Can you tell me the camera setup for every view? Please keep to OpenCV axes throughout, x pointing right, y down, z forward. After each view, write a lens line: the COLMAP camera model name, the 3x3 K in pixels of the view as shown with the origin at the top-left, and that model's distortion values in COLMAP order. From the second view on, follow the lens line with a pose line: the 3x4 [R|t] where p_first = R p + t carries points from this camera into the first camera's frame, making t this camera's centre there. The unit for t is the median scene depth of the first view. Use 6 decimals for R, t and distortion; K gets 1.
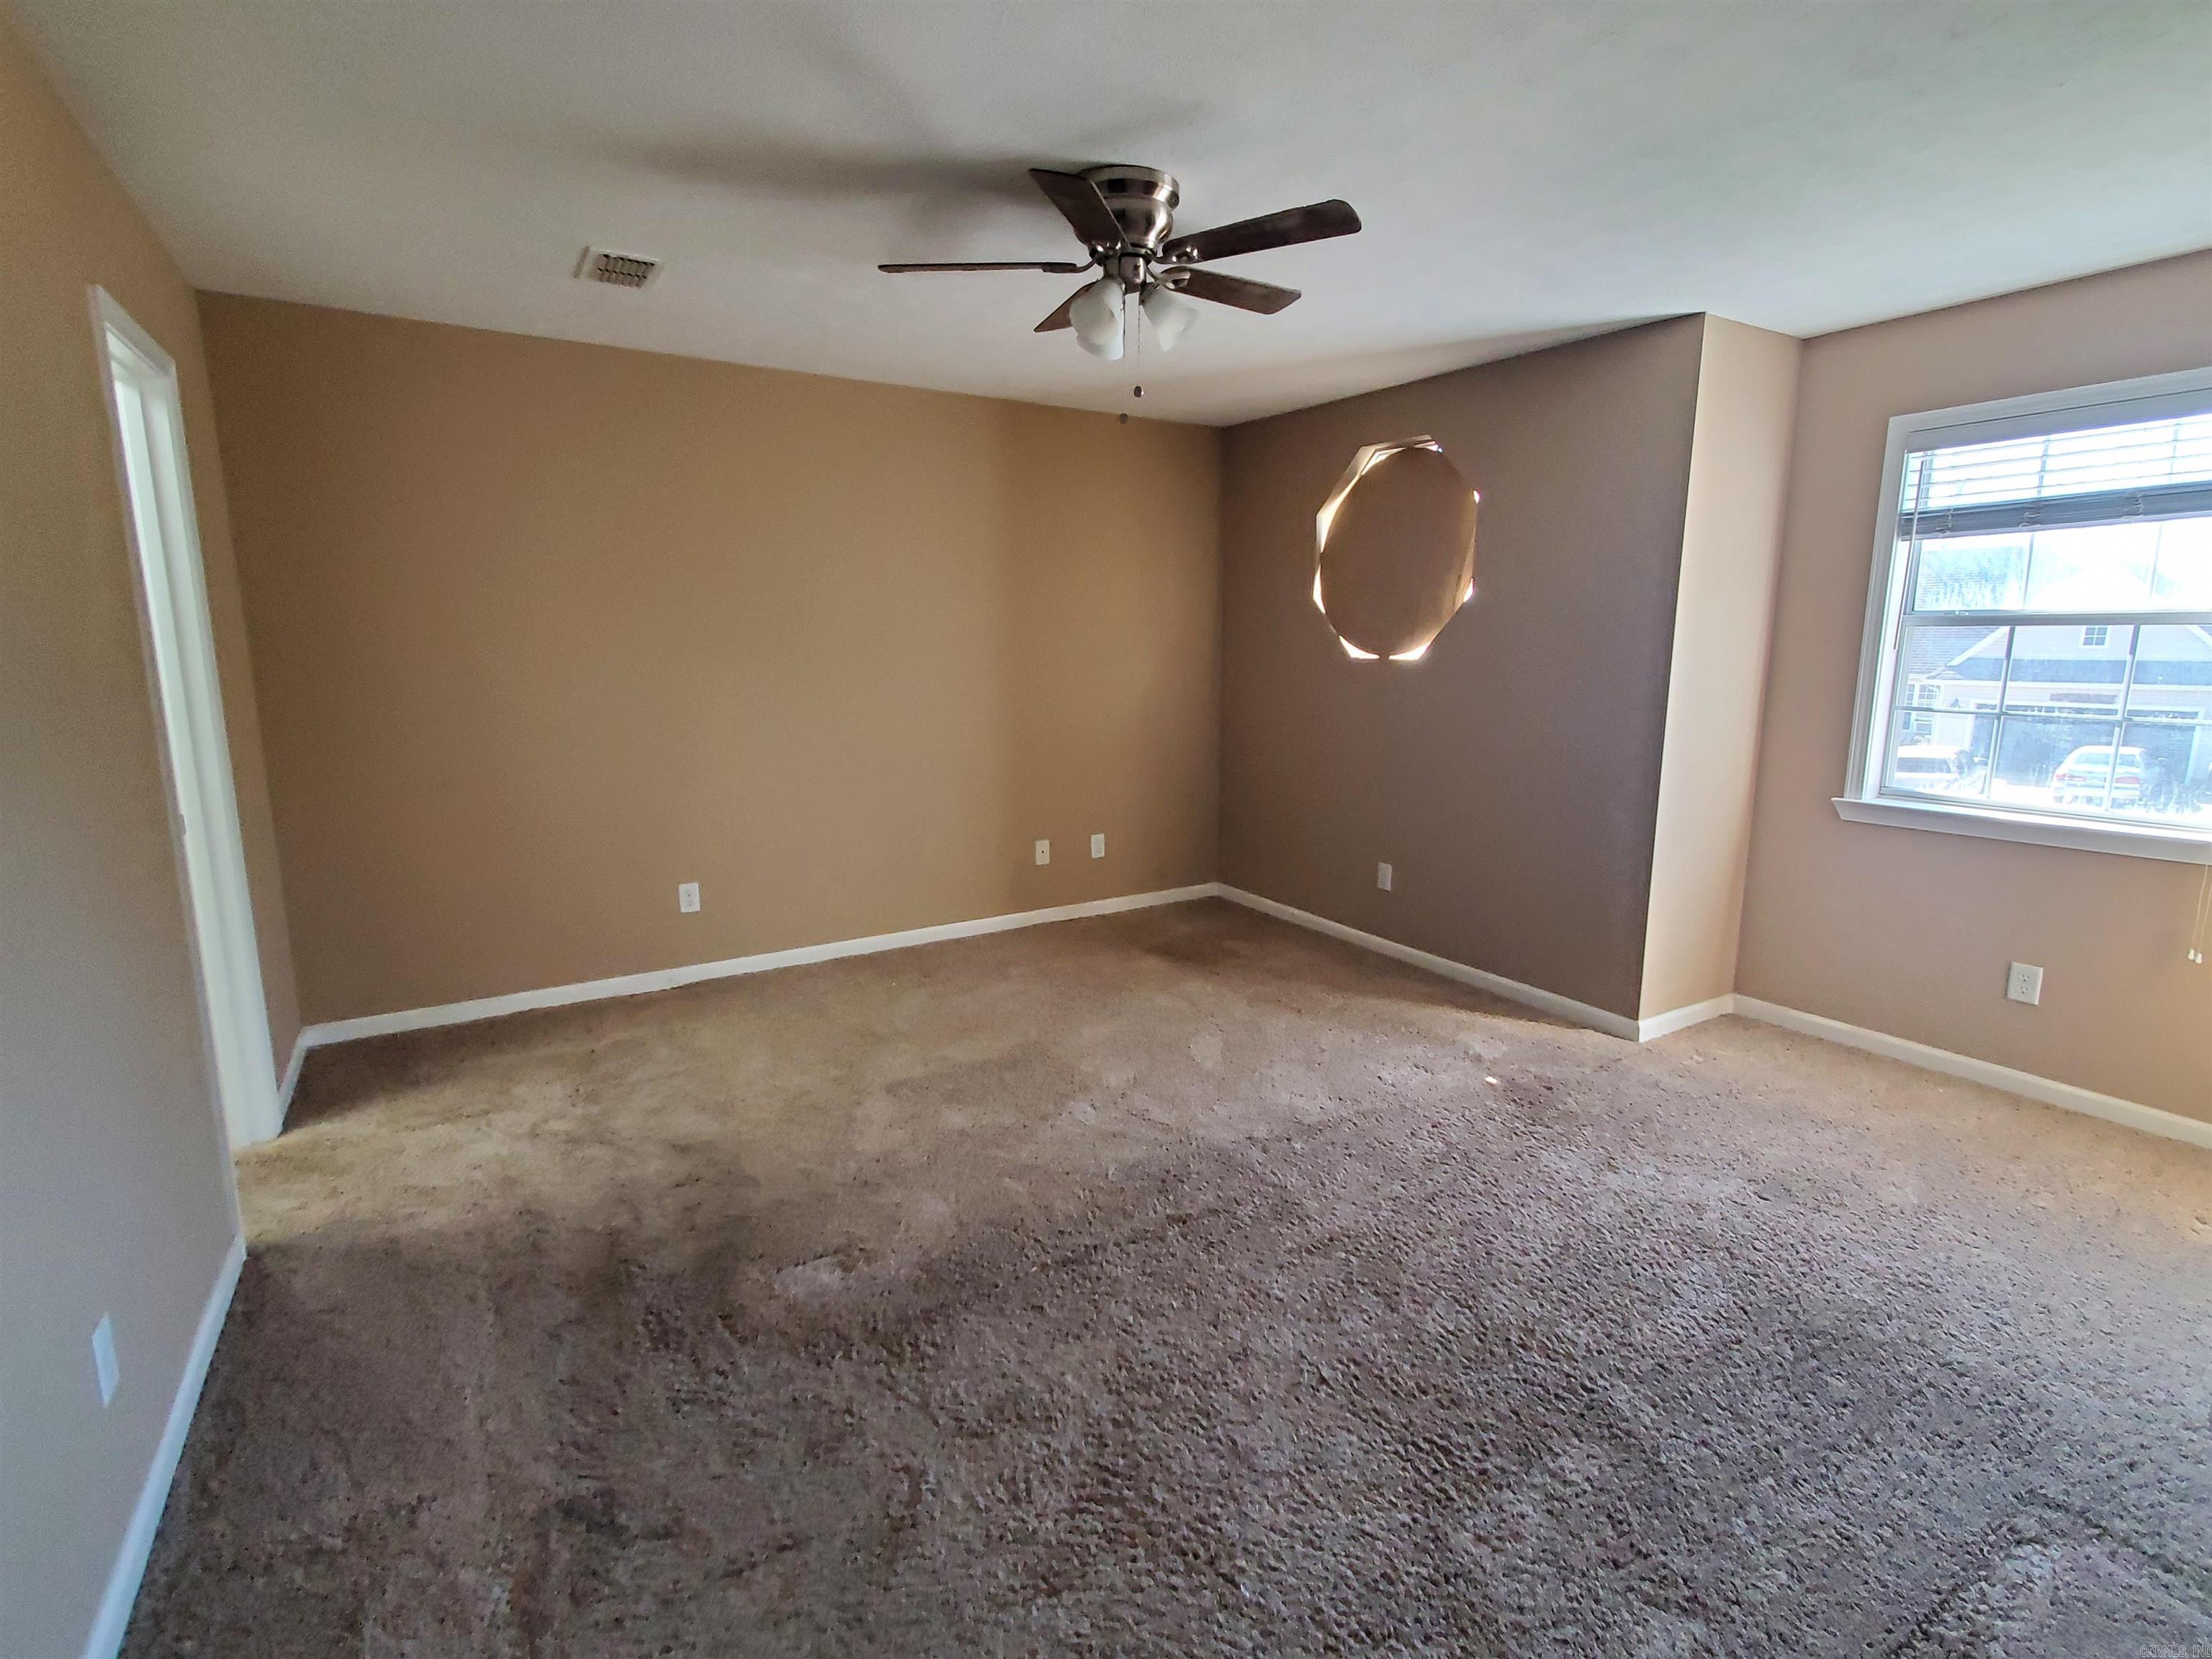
lens RADIAL K [[1046.8, 0, 1104.6], [0, 1046.8, 827.1], [0, 0, 1]] dist [0.002382, 0.003396]
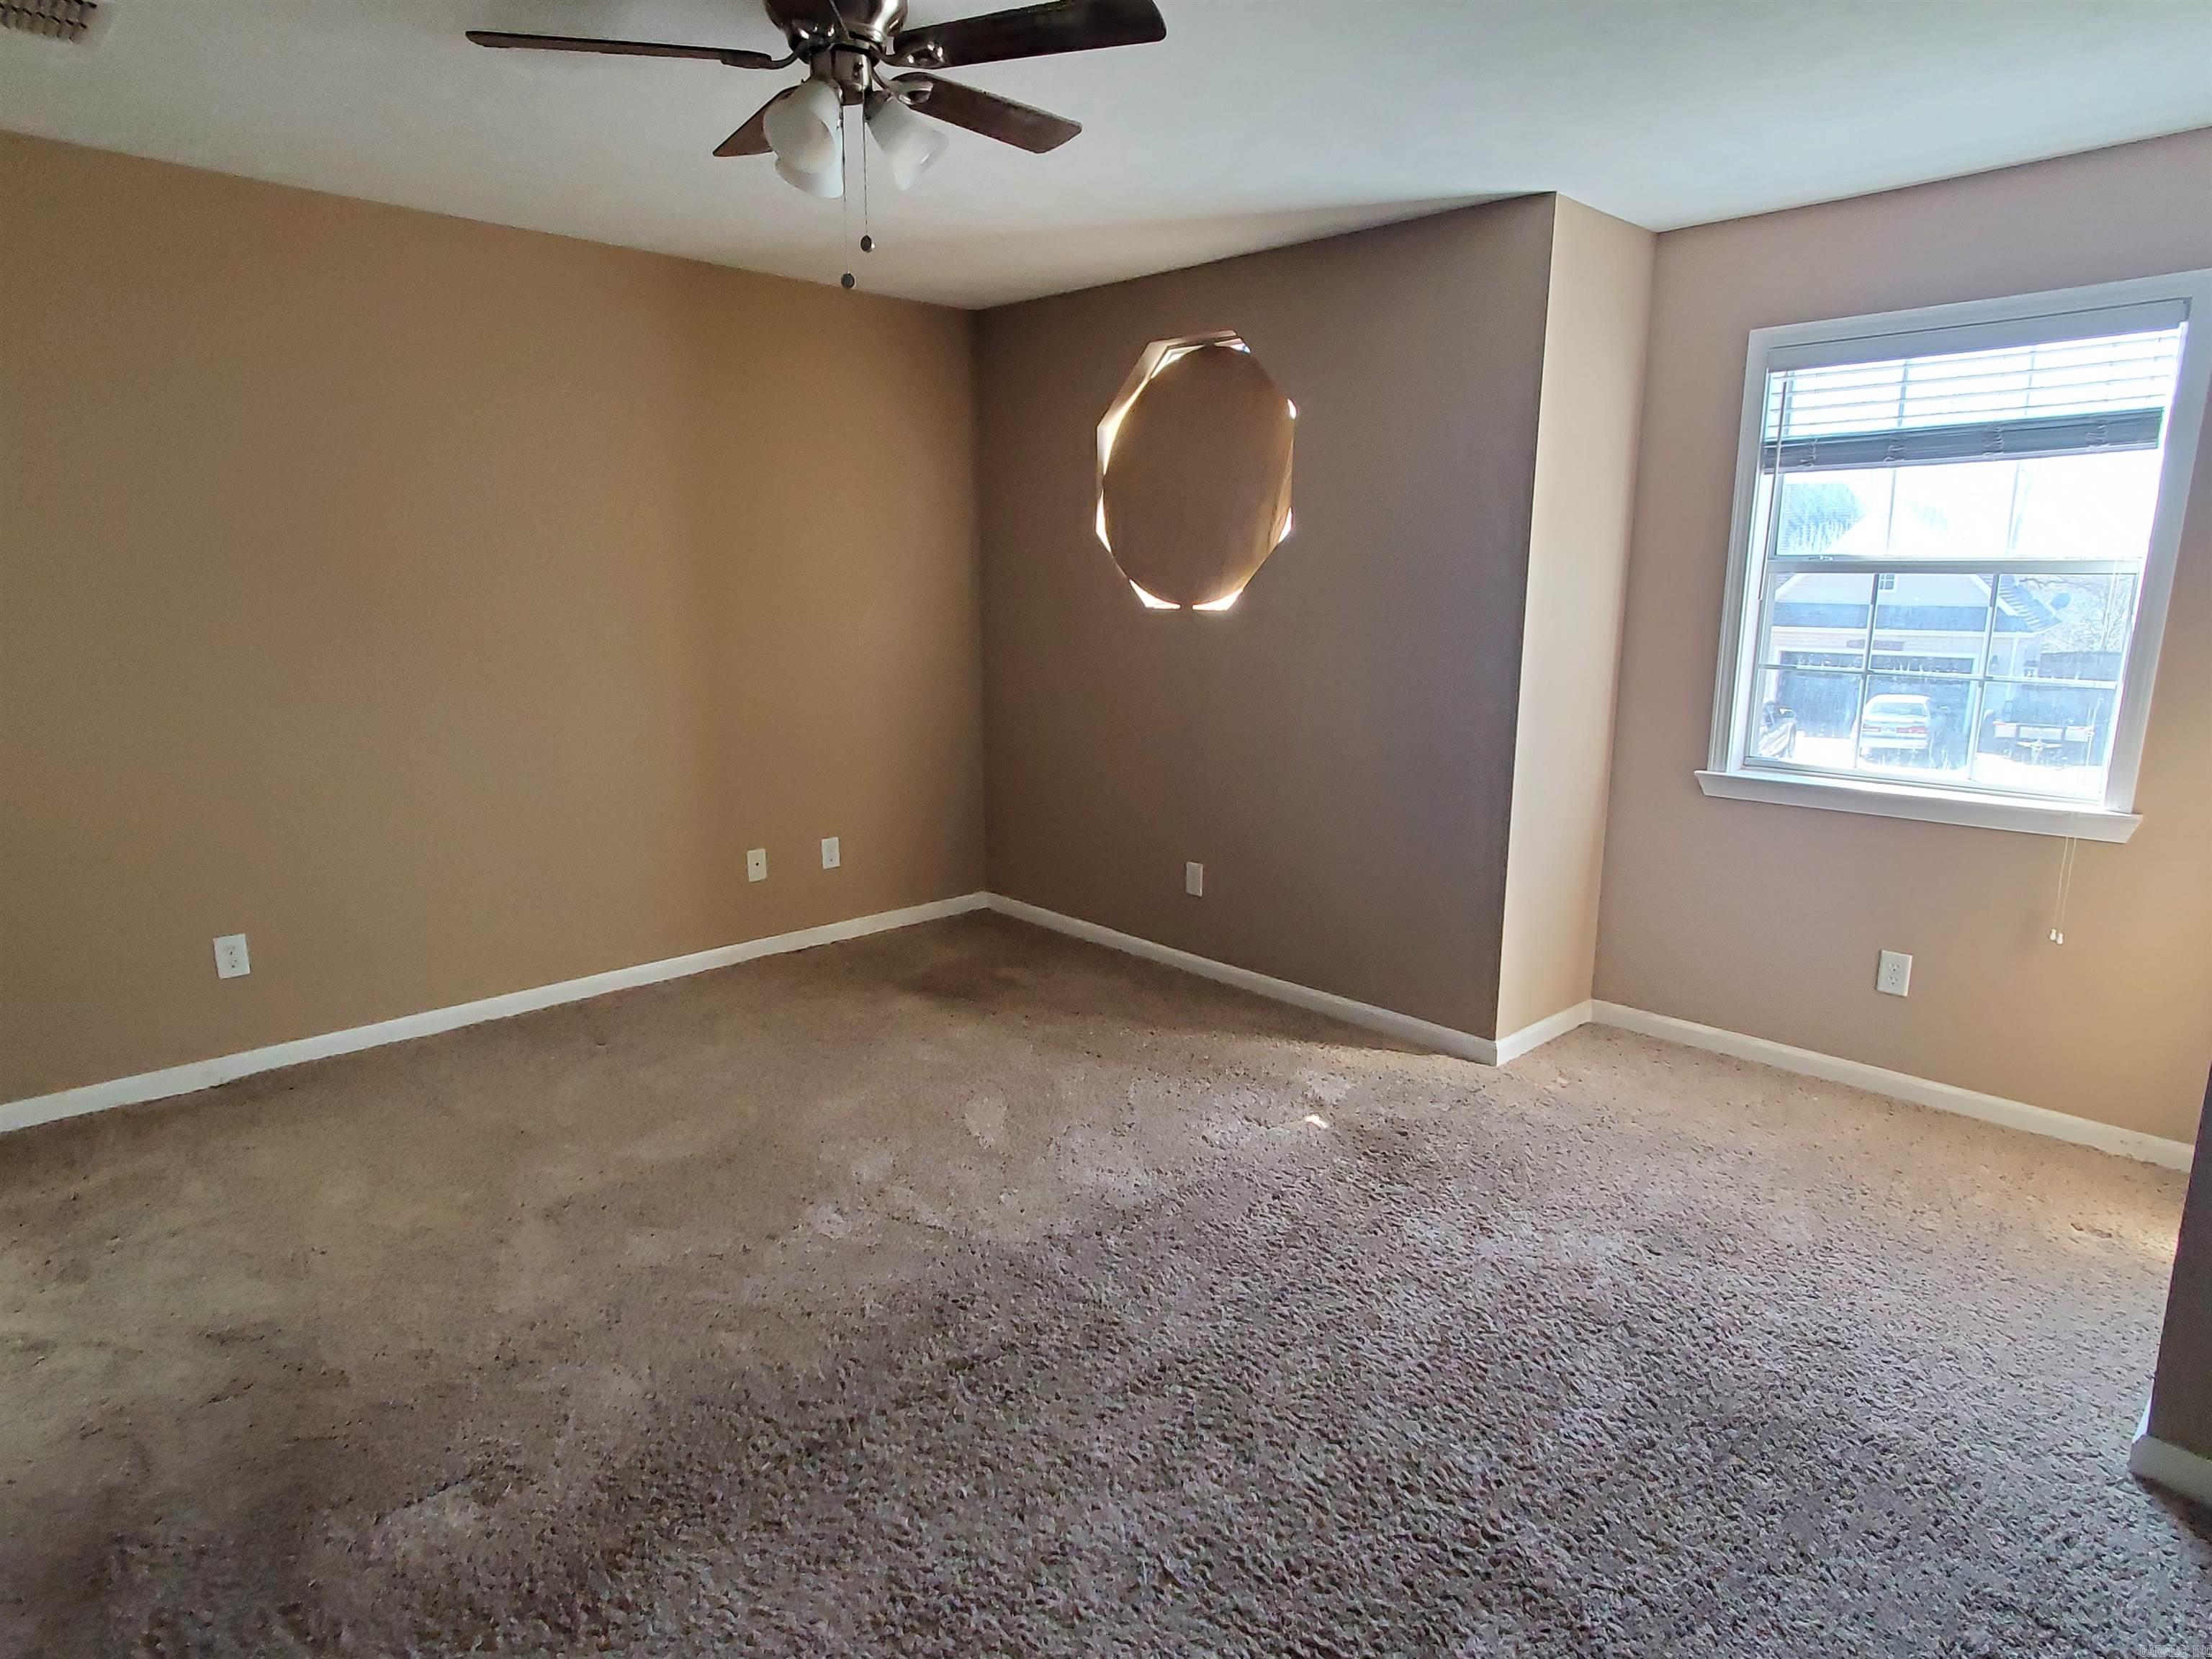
lens RADIAL K [[1237.2, 0, 1095.5], [0, 1237.2, 826.4], [0, 0, 1]] dist [0.002223, 0.002324]
pose [[0.977854, -0.038131, 0.205787, -0.003839], [0.033719, 0.999121, 0.024906, -0.026310], [-0.206556, -0.017416, 0.978280, 0.108641]]
